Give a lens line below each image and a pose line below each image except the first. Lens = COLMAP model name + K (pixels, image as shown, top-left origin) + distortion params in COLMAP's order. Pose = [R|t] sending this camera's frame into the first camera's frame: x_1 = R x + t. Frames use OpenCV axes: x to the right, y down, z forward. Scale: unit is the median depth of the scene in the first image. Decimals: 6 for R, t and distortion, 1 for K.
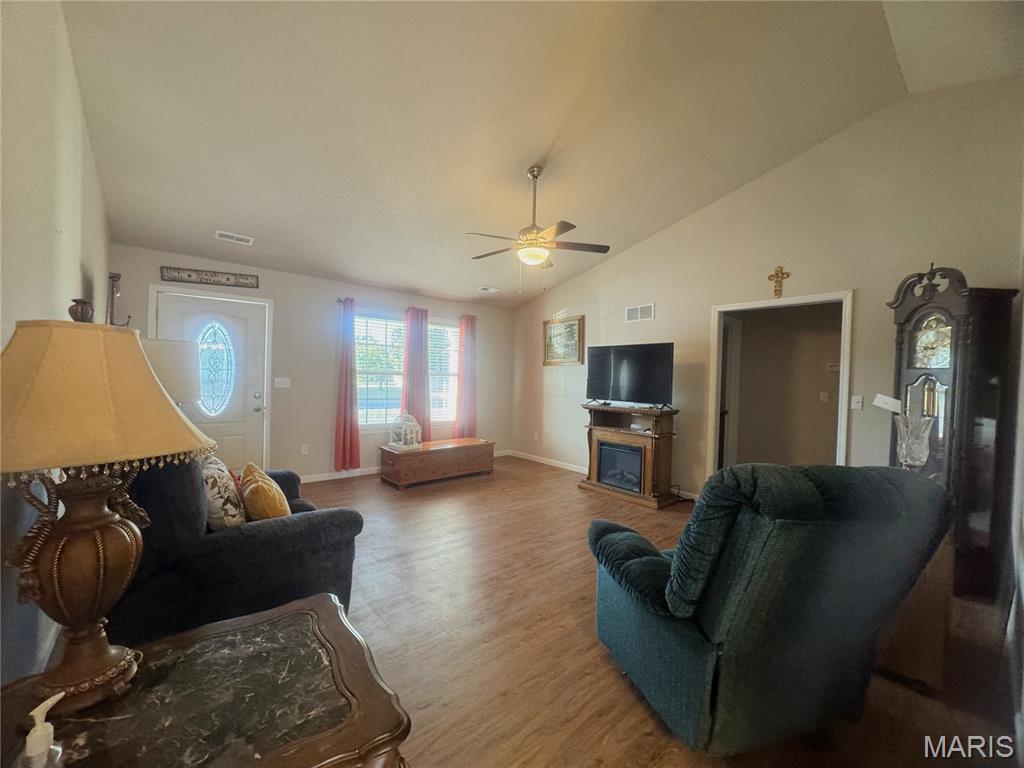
lens RADIAL K [[414.9, 0, 509.6], [0, 414.9, 383.1], [0, 0, 1]] dist [-0.002644, -0.000080]
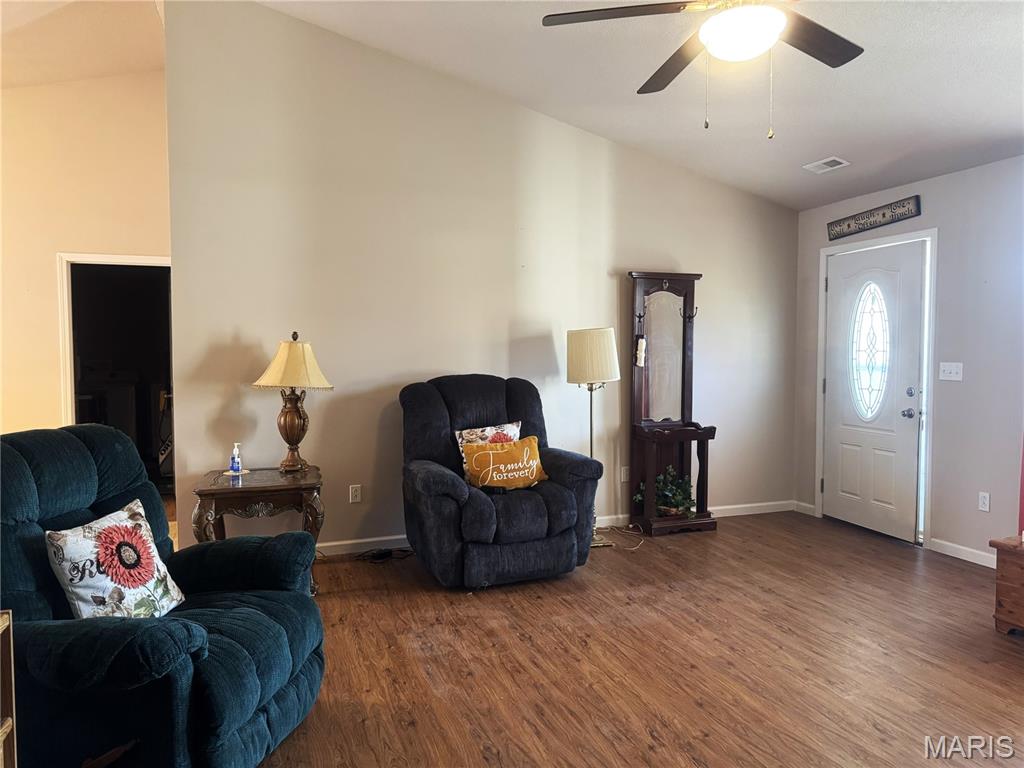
lens RADIAL K [[721.4, 0, 510.7], [0, 721.4, 385.8], [0, 0, 1]] dist [0.004013, 0.000643]
pose [[-0.362662, 0.017051, -0.931765, 0.642373], [-0.022562, 0.999379, 0.027070, 0.005957], [0.931648, 0.030840, -0.362052, 0.890579]]
